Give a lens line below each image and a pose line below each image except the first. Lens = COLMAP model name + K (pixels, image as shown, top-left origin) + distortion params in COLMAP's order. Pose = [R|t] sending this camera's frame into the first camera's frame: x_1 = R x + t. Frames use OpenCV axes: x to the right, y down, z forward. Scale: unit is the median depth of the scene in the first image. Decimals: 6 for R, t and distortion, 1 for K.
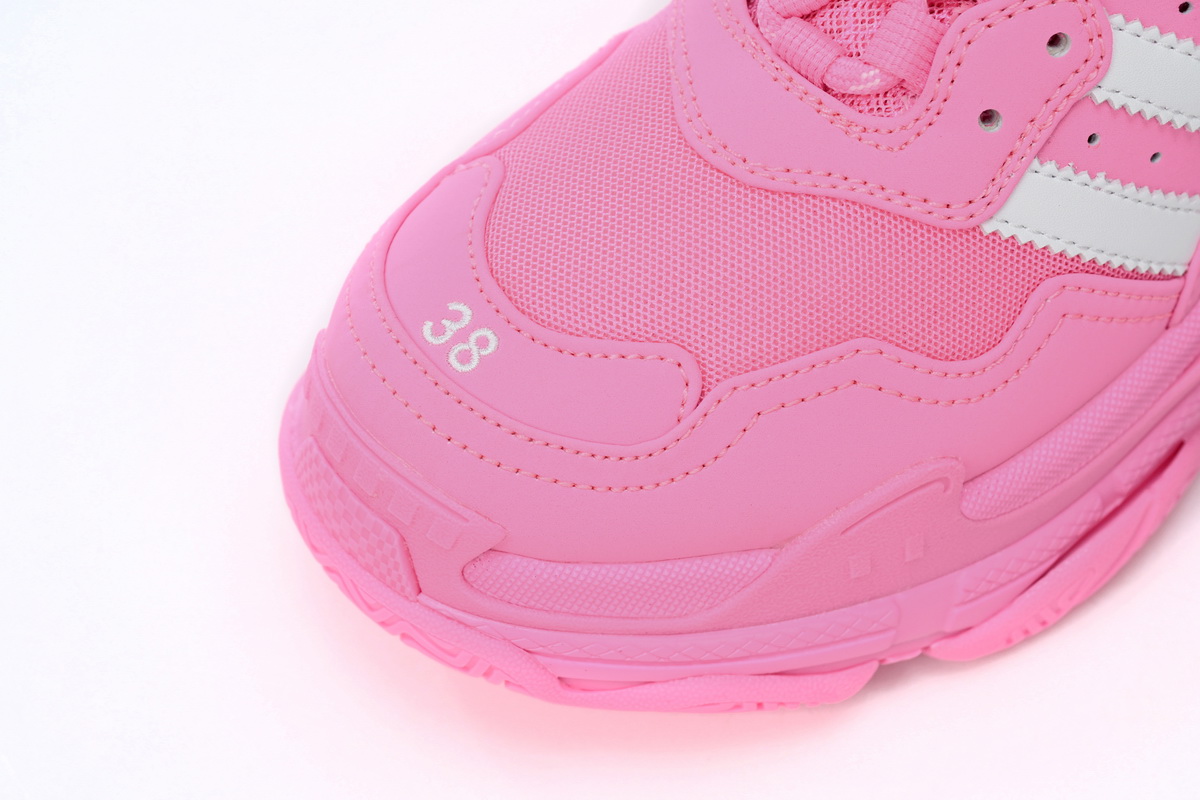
lens RADIAL K [[2738.5, 0, 597.8], [0, 2738.5, 399.5], [0, 0, 1]] dist [0.012020, 0.000000]
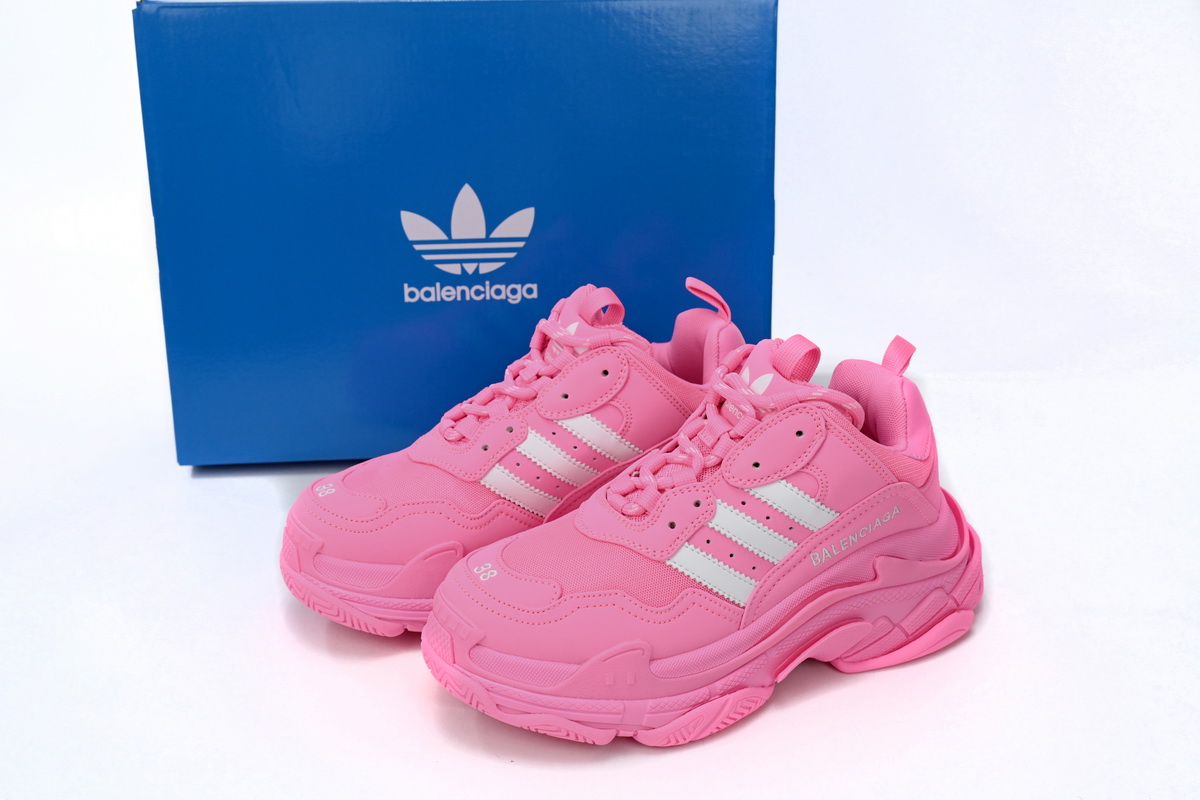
lens RADIAL K [[1398.6, 0, 602.0], [0, 1398.6, 399.5], [0, 0, 1]] dist [0.076501, 0.000000]
pose [[0.980064, 0.114999, -0.162017, 0.297225], [-0.182299, 0.844751, -0.503153, 0.559357], [0.079002, 0.522657, 0.848874, -0.371358]]
